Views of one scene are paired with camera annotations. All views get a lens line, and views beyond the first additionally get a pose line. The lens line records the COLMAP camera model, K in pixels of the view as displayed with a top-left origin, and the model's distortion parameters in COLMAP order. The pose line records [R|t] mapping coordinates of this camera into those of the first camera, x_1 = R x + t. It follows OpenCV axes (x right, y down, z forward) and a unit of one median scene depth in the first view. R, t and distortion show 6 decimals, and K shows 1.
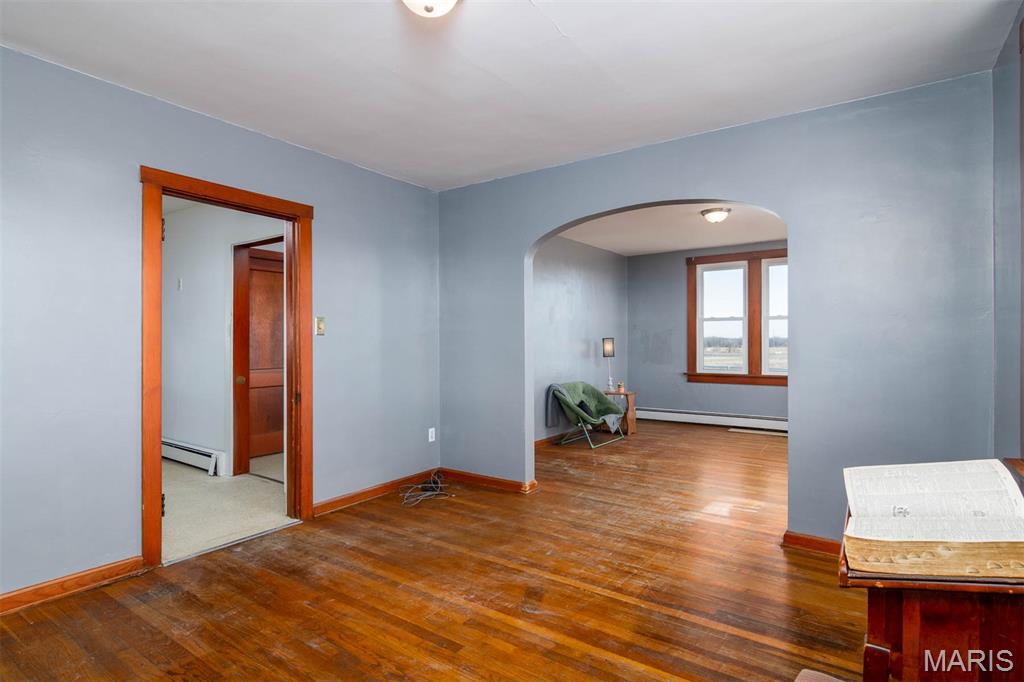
lens RADIAL K [[525.0, 0, 517.6], [0, 525.0, 339.7], [0, 0, 1]] dist [-0.005676, 0.003421]
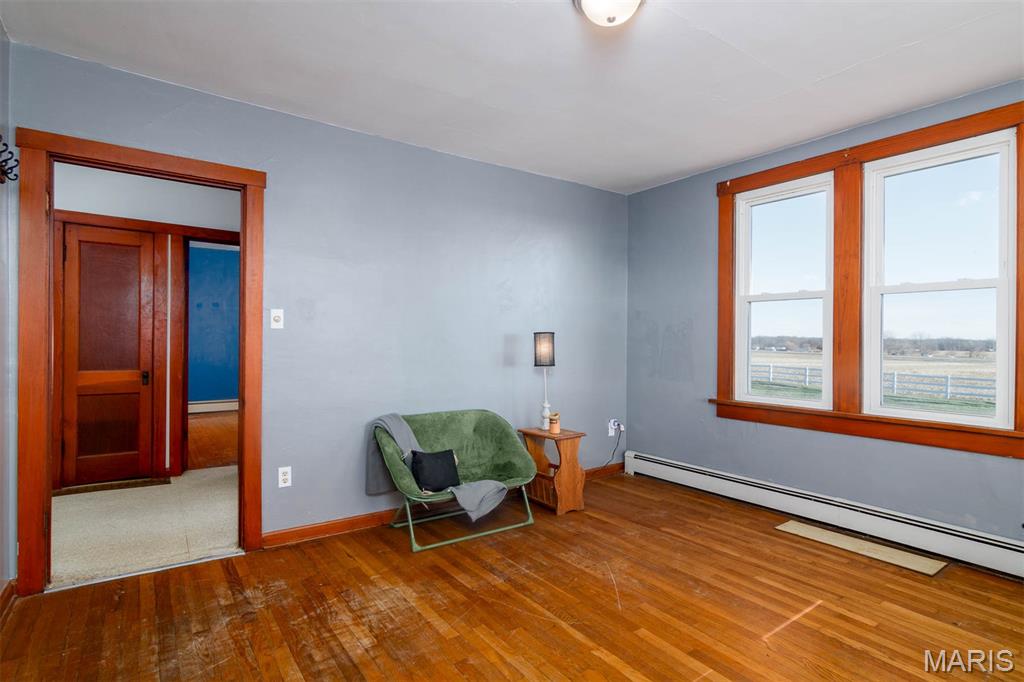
lens RADIAL K [[525.0, 0, 514.9], [0, 525.0, 341.4], [0, 0, 1]] dist [-0.005676, 0.003421]
pose [[0.945719, 0.009579, -0.324846, 0.311209], [-0.008165, 0.999950, 0.005715, 0.002789], [0.324884, -0.002752, 0.945750, 0.442839]]
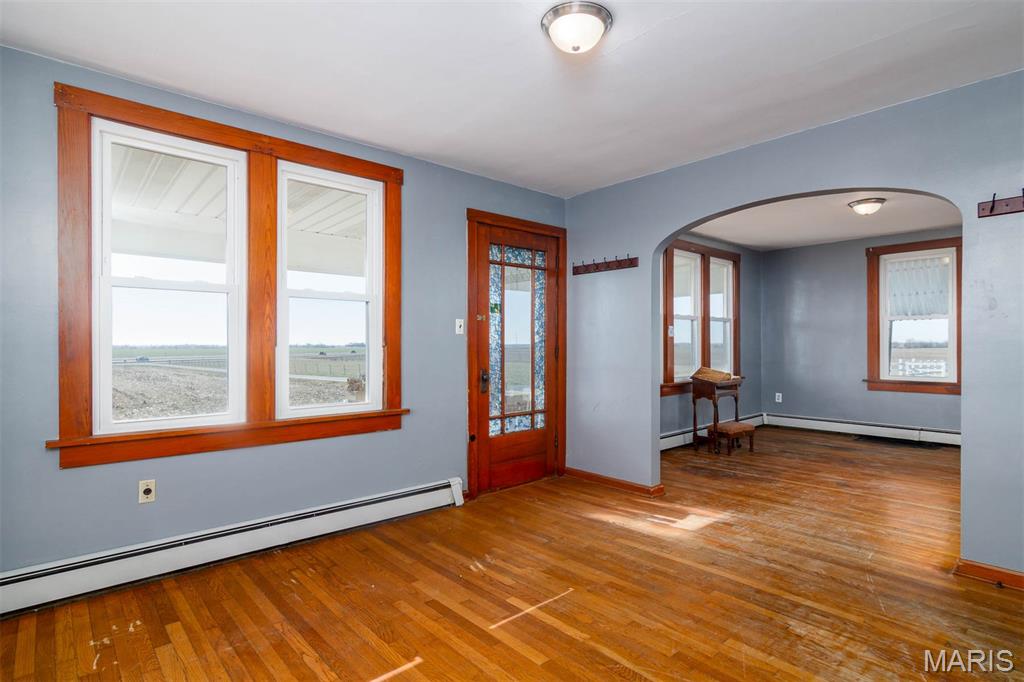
lens RADIAL K [[525.0, 0, 505.6], [0, 525.0, 345.8], [0, 0, 1]] dist [-0.005676, 0.003421]
pose [[-0.970001, 0.002448, 0.243090, 0.237025], [0.001300, 0.999987, -0.004886, 0.004969], [-0.243099, -0.004423, -0.969991, 1.002246]]
